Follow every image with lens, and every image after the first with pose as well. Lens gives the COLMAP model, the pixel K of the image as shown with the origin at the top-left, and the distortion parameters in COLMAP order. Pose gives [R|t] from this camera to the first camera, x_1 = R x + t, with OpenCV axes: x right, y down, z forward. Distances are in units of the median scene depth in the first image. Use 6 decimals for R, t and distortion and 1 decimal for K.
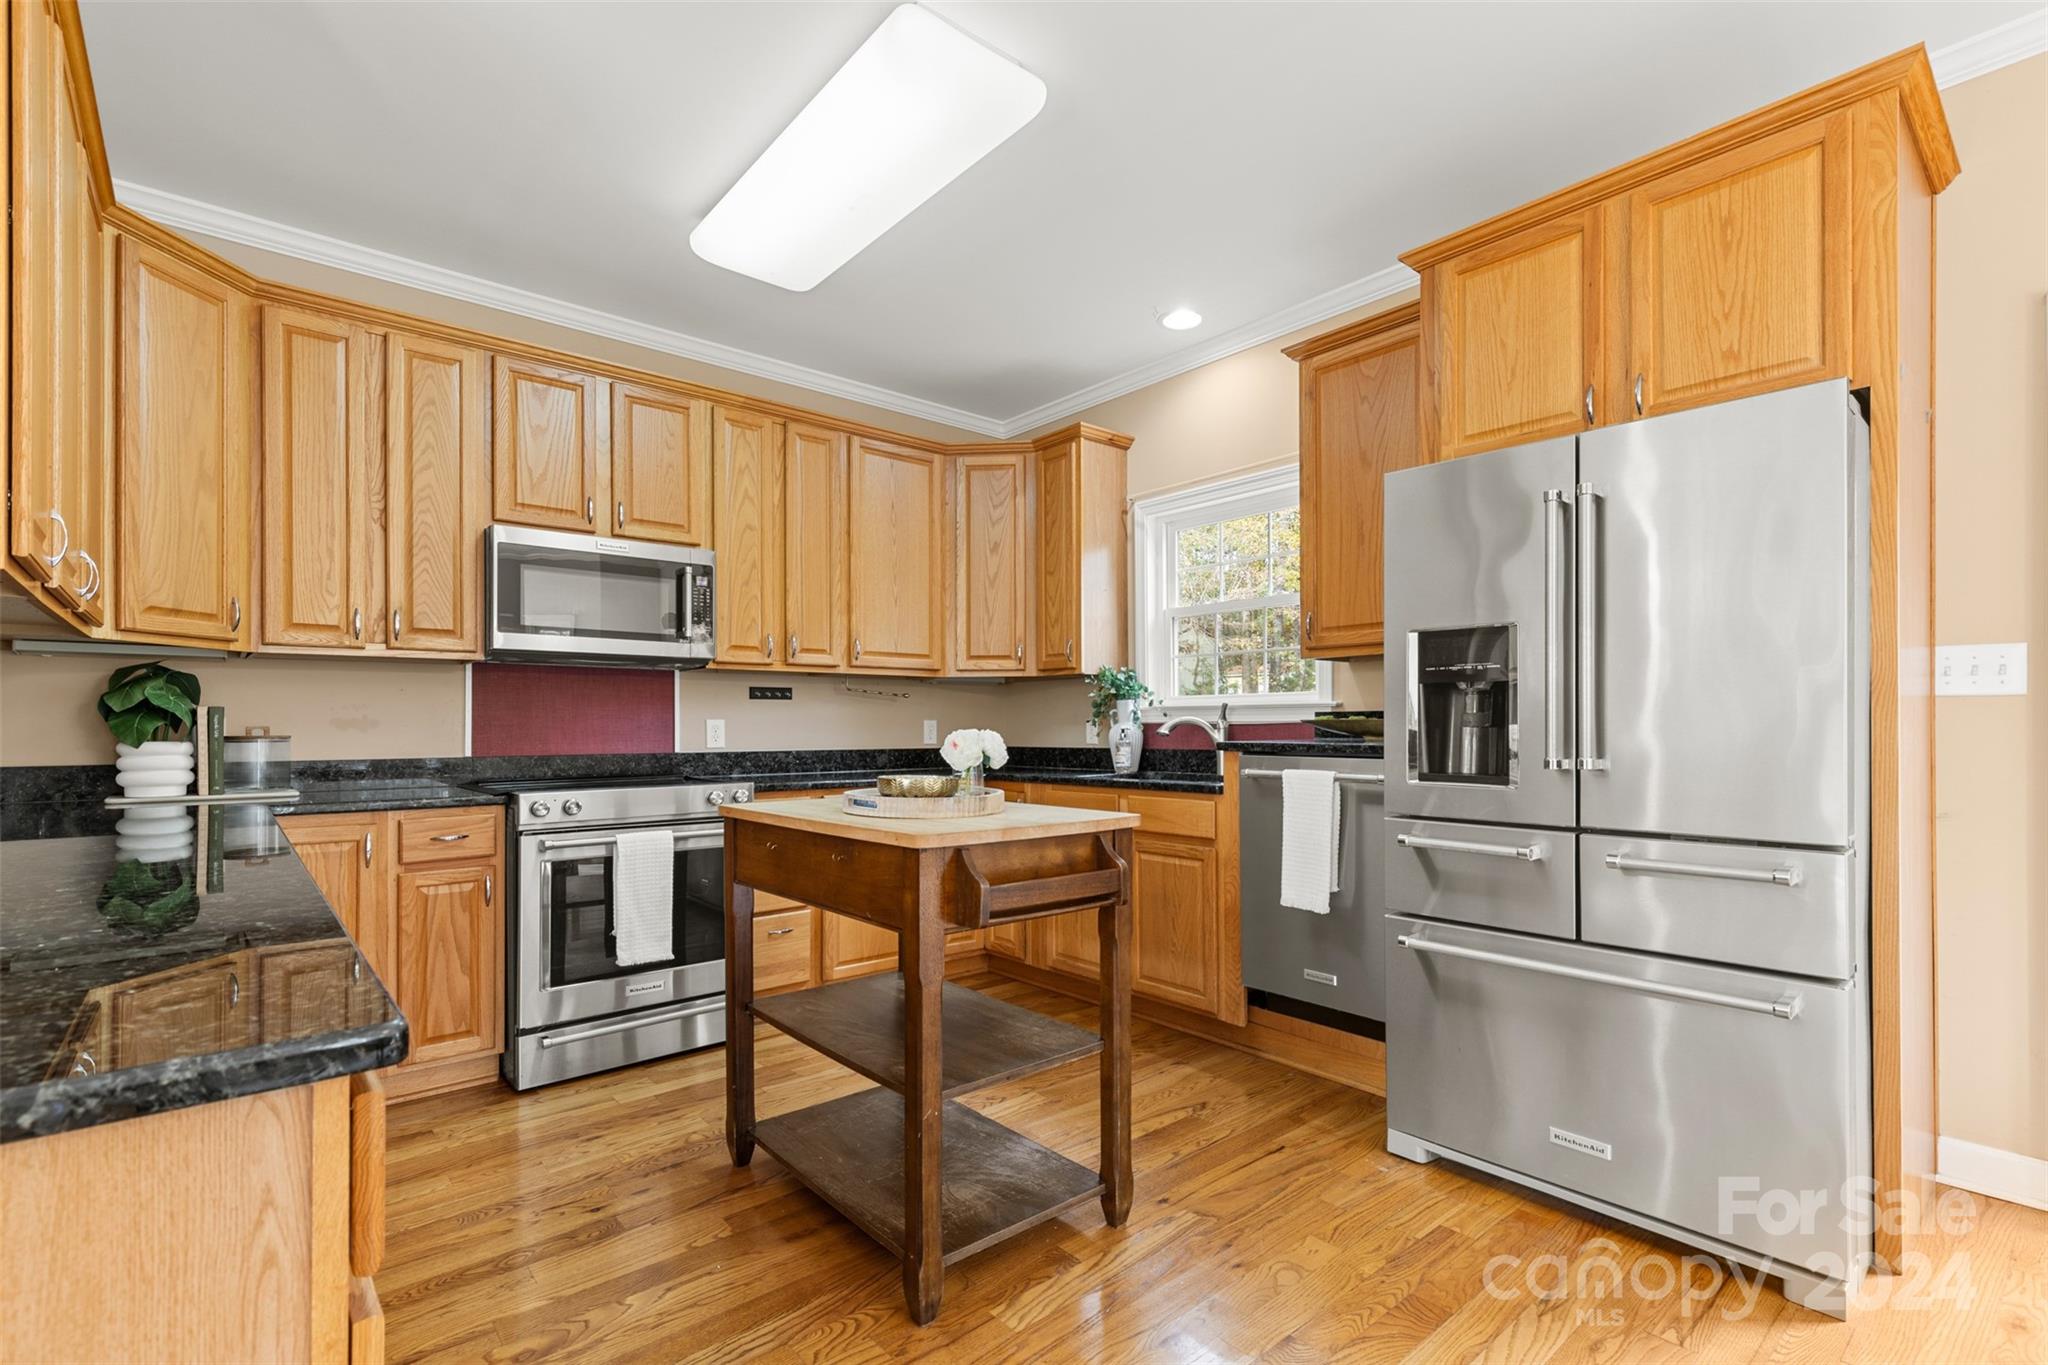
lens RADIAL K [[928.3, 0, 1024.7], [0, 928.3, 719.4], [0, 0, 1]] dist [0.000576, -0.000071]
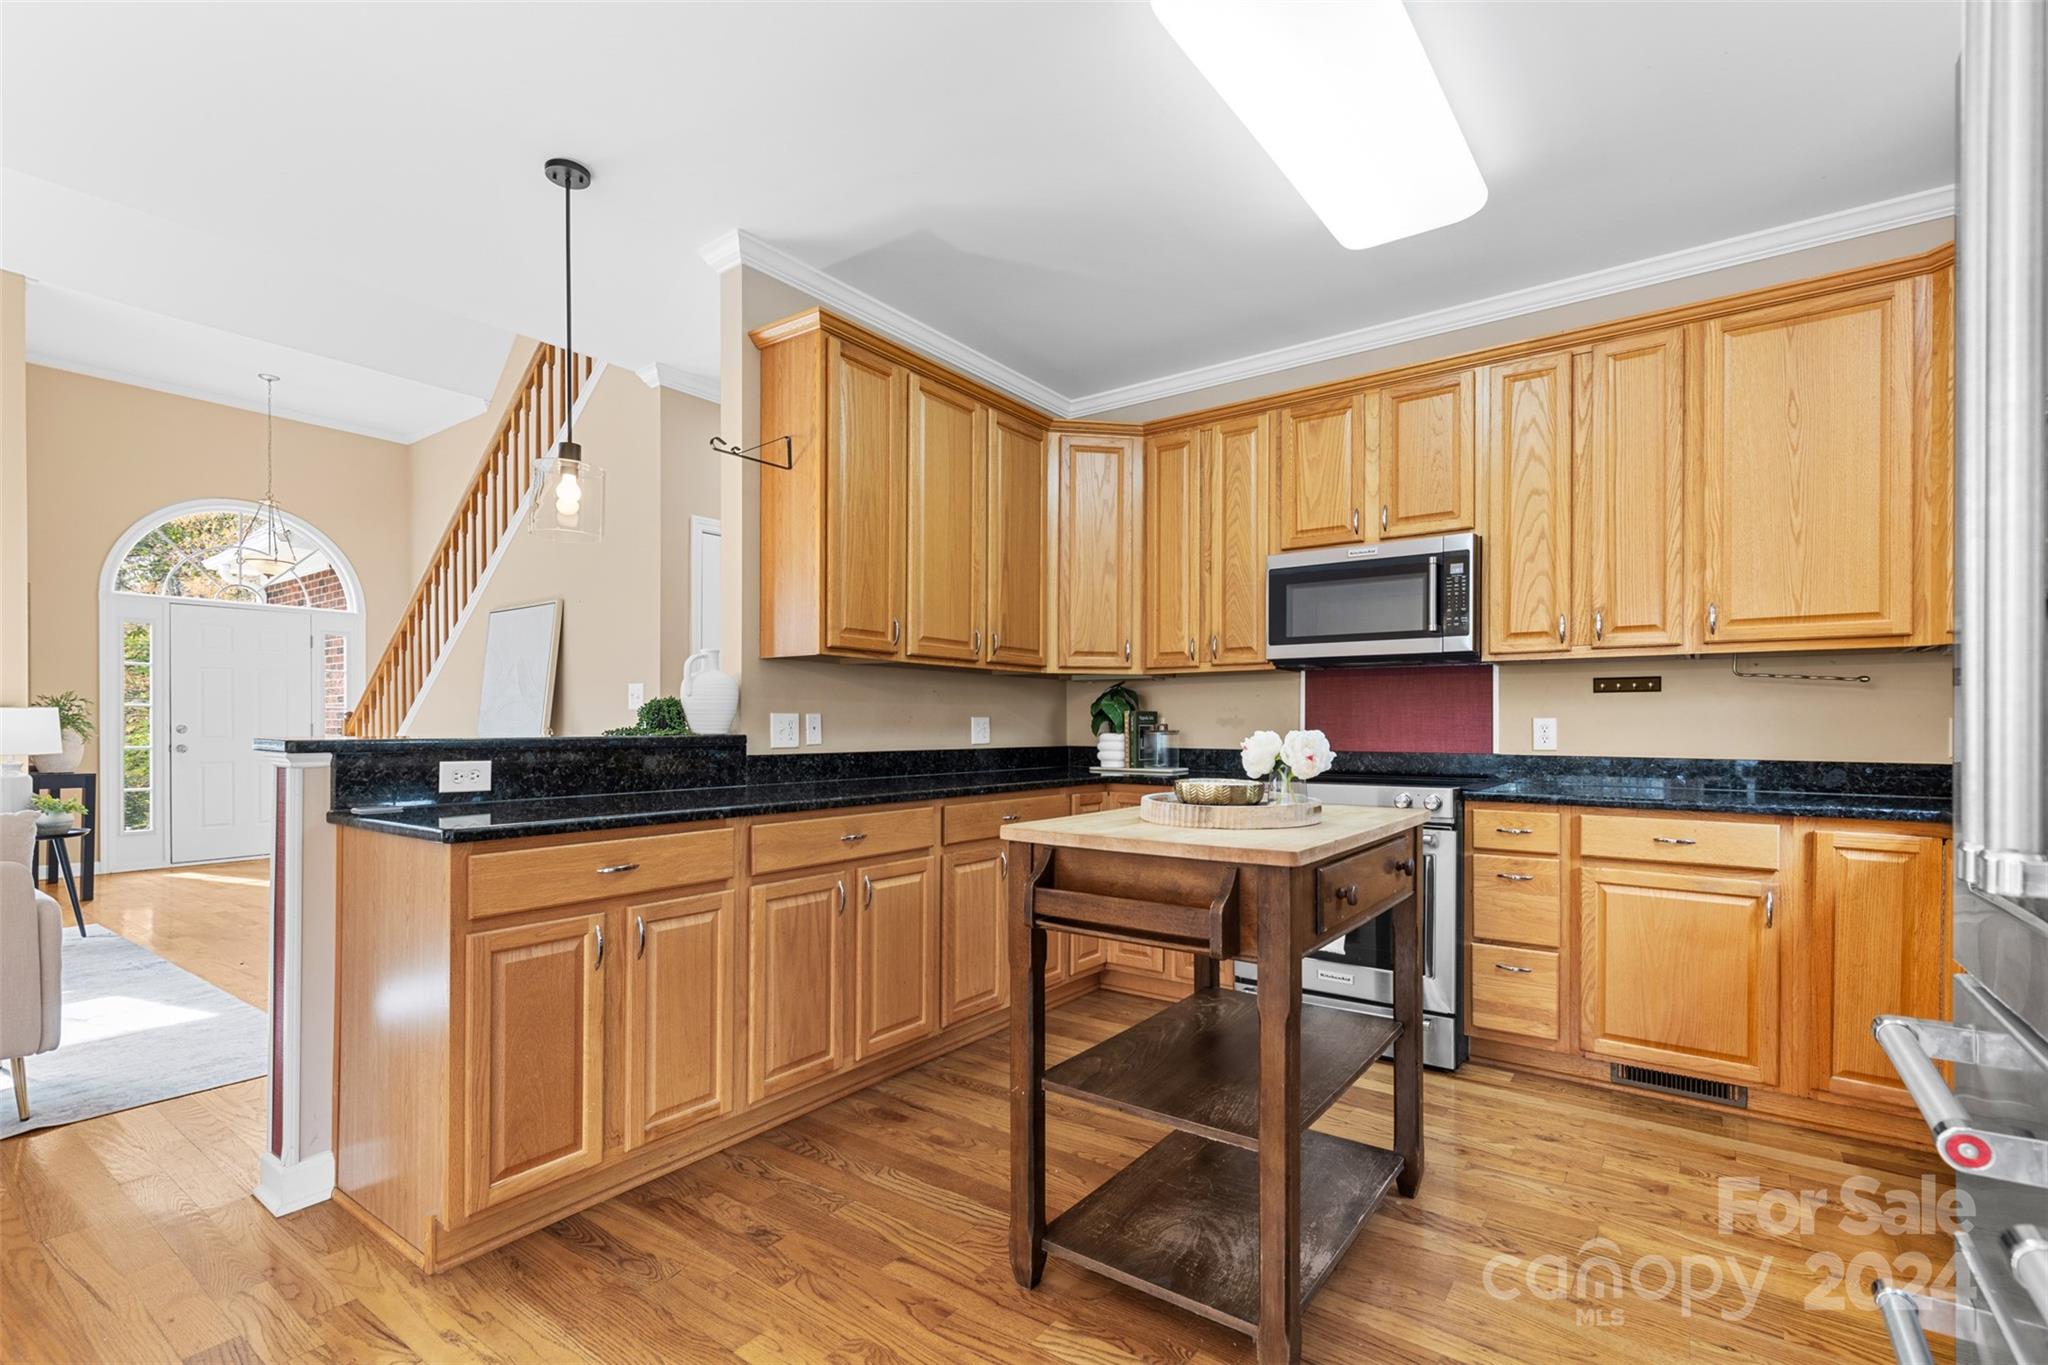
lens RADIAL K [[928.3, 0, 1024.7], [0, 928.3, 719.4], [0, 0, 1]] dist [0.000576, -0.000071]
pose [[0.228166, -0.001890, -0.973620, 0.446102], [0.003571, 0.999993, -0.001104, 0.001034], [0.973616, -0.003225, 0.228171, 0.364051]]
